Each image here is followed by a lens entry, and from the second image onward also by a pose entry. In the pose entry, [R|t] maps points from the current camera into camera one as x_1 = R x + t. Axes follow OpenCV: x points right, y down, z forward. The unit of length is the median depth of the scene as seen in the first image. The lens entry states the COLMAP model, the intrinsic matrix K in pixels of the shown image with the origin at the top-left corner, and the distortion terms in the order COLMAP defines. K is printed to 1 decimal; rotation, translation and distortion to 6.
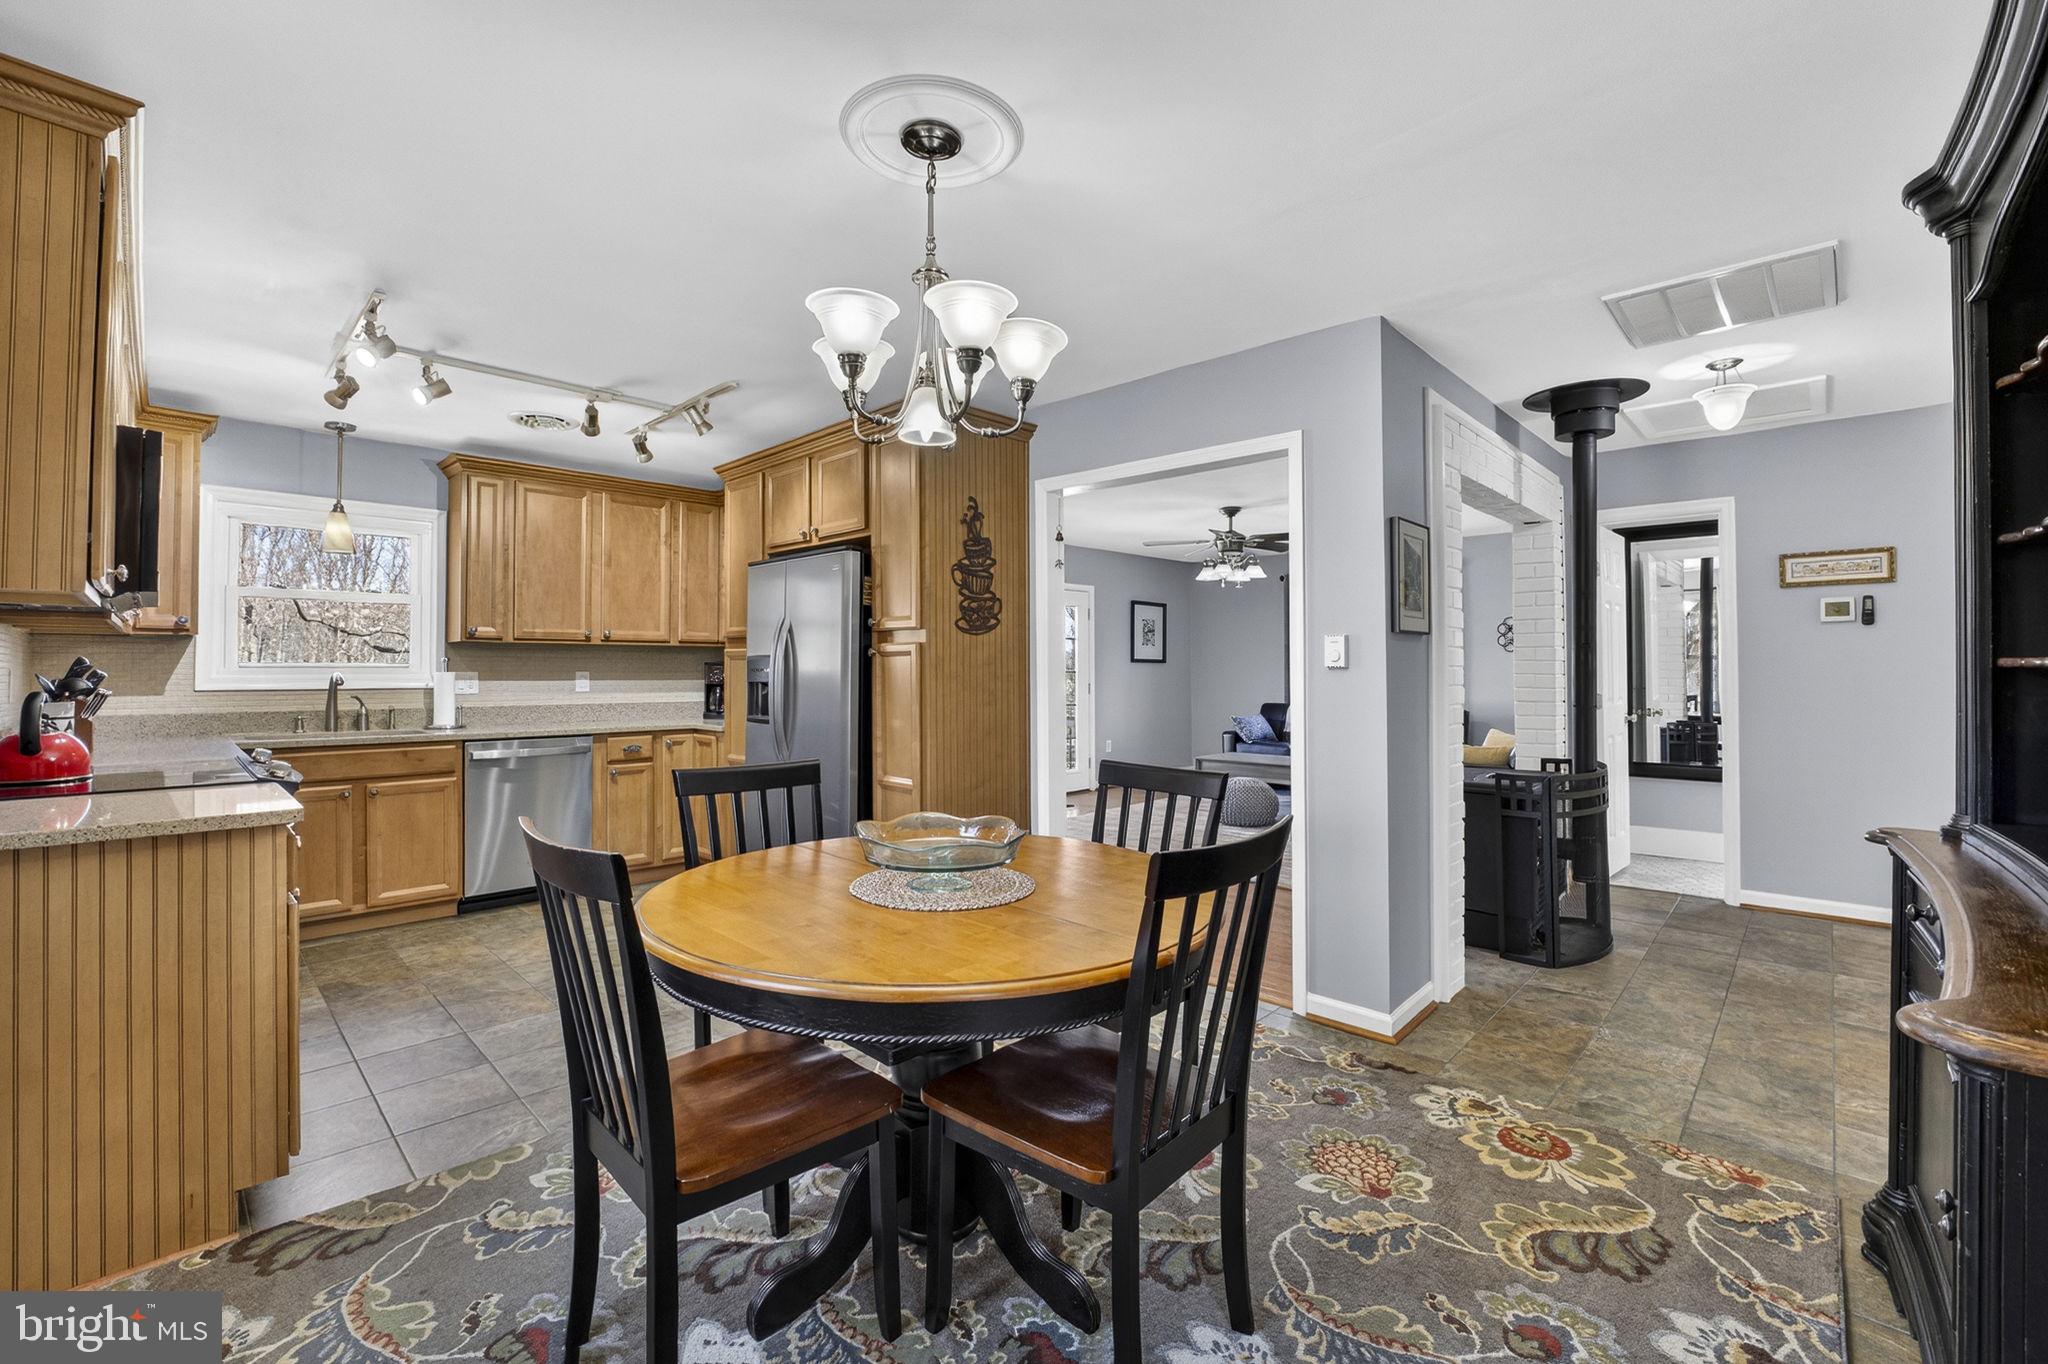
lens RADIAL K [[860.8, 0, 1013.1], [0, 860.8, 677.8], [0, 0, 1]] dist [-0.004983, -0.000266]
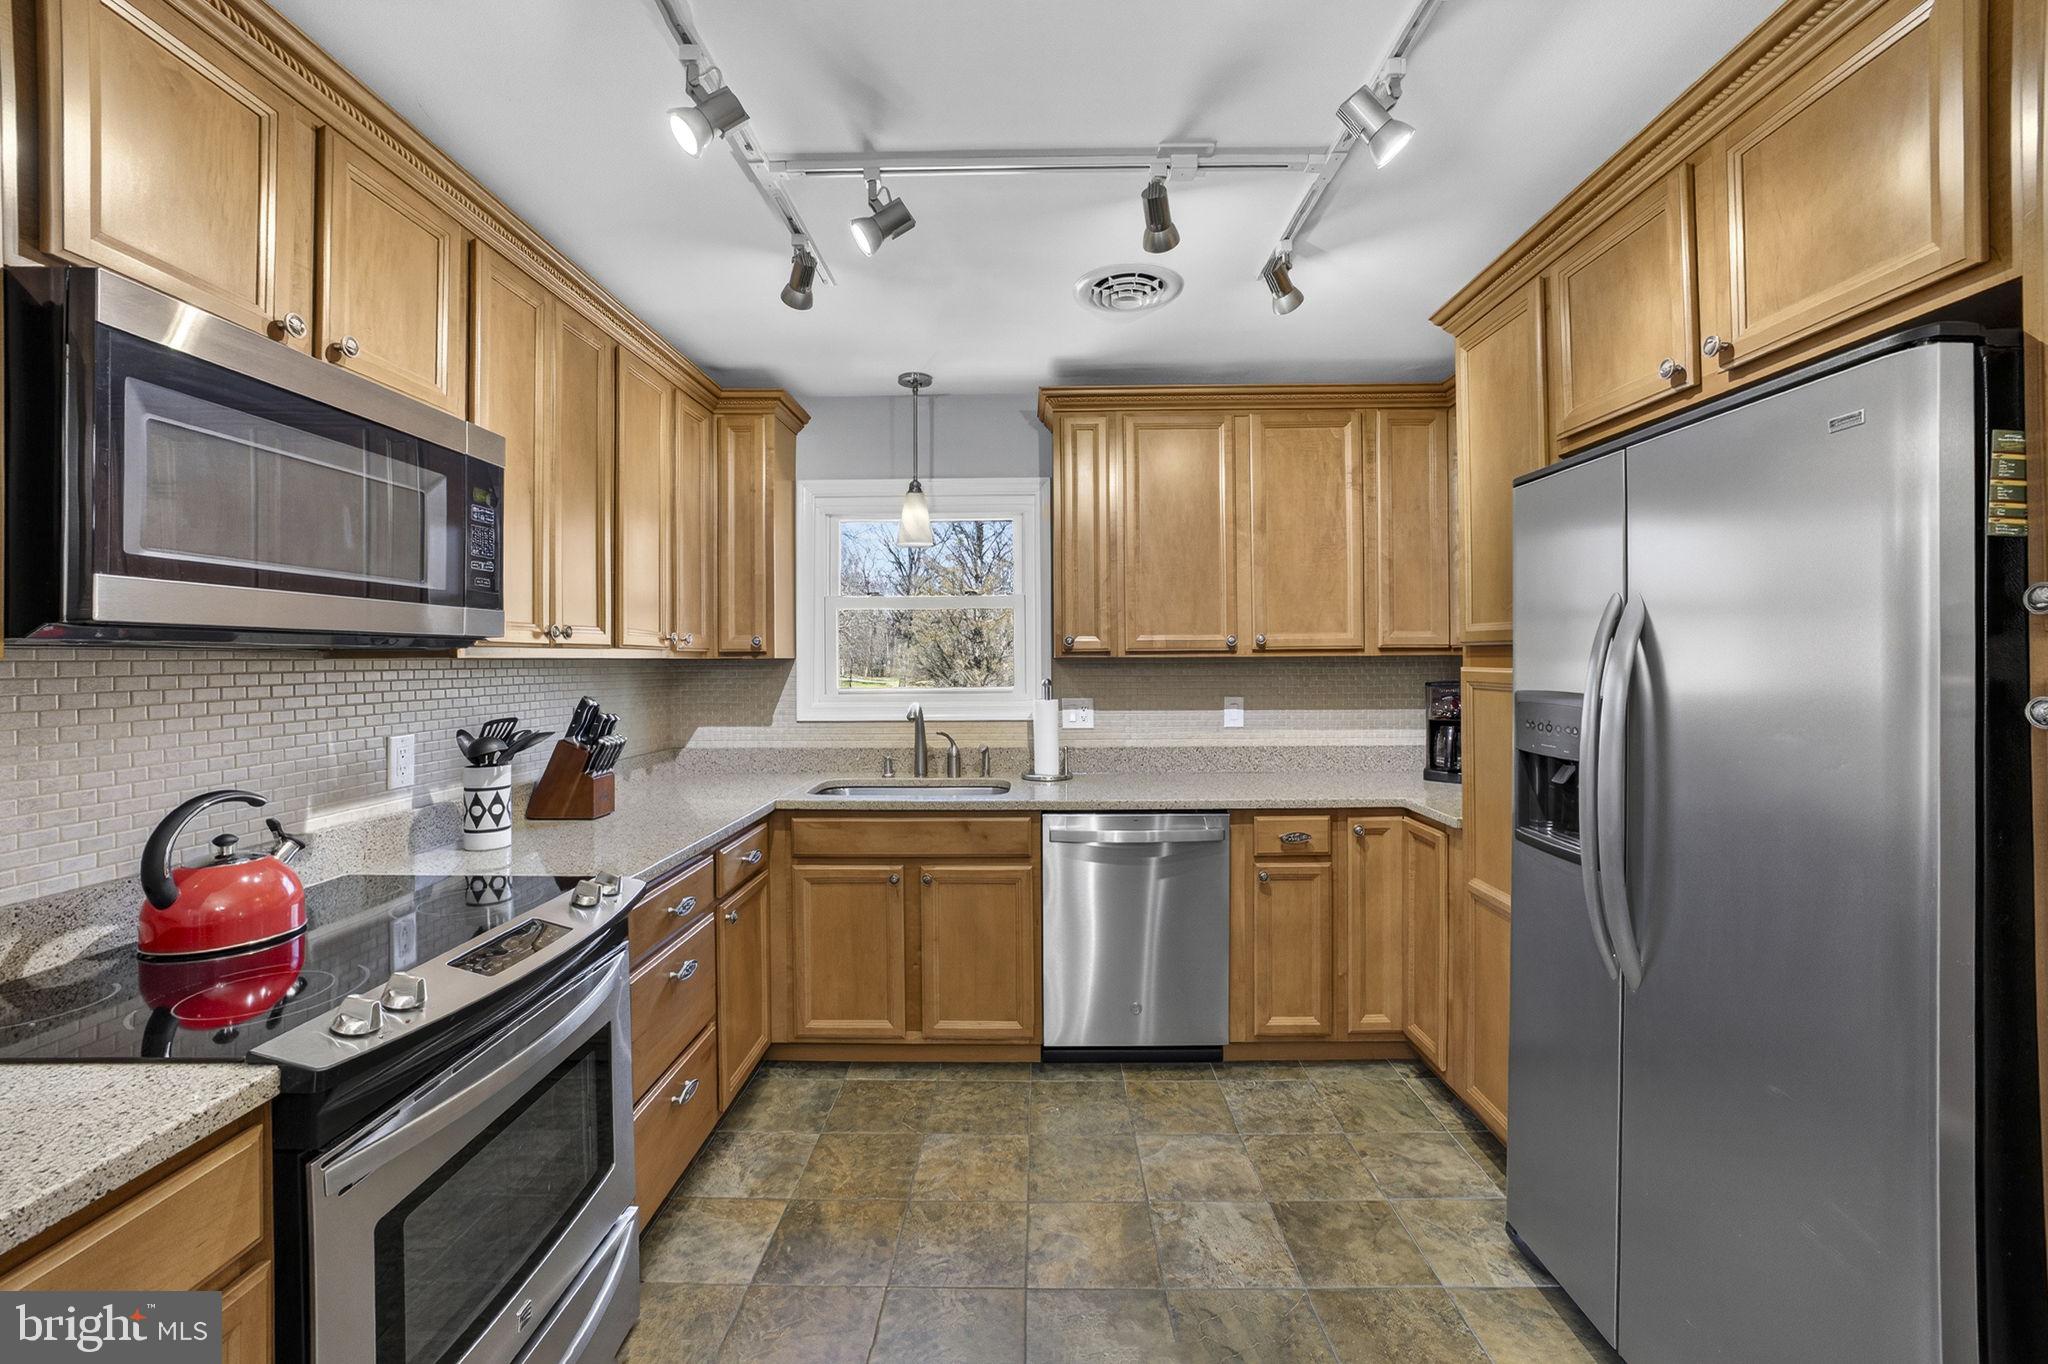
lens RADIAL K [[821.7, 0, 1017.4], [0, 821.7, 635.1], [0, 0, 1]] dist [-0.039915, 0.000033]
pose [[0.678901, -0.023375, -0.733858, -0.172318], [-0.002729, 0.999406, -0.034358, -0.036997], [0.734225, 0.025329, 0.678434, 0.514374]]
